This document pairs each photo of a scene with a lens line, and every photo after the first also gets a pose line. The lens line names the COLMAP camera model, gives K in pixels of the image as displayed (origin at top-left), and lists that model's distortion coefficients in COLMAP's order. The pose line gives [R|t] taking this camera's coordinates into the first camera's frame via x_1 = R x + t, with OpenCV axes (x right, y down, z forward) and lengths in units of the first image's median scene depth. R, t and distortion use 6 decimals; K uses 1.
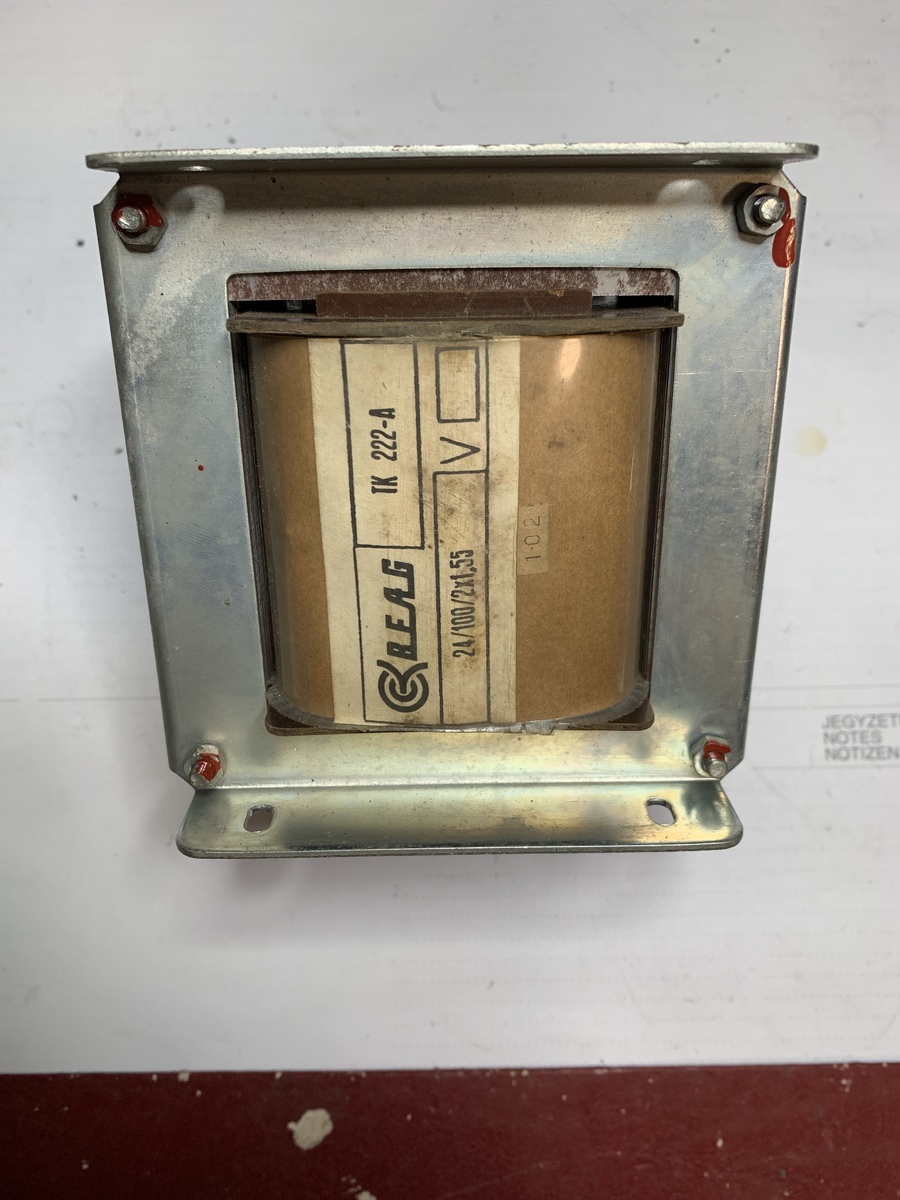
lens RADIAL K [[906.8, 0, 456.5], [0, 906.8, 600.5], [0, 0, 1]] dist [0.003992, -0.014143]
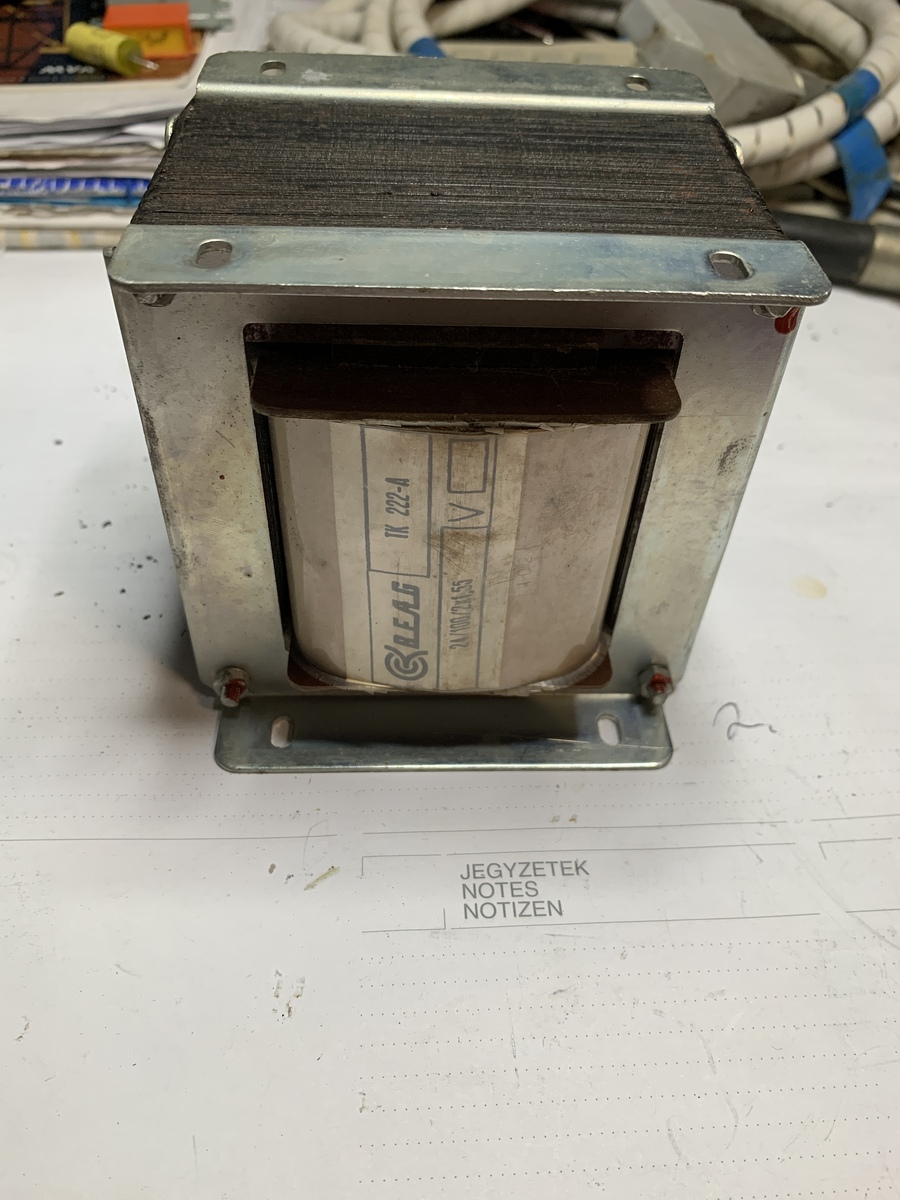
lens RADIAL K [[906.8, 0, 453.4], [0, 906.8, 593.6], [0, 0, 1]] dist [0.003992, -0.014143]
pose [[0.998576, 0.025326, 0.046947, -0.058551], [-0.041482, 0.922011, 0.384935, -0.475268], [-0.033537, -0.386335, 0.921749, -0.060857]]
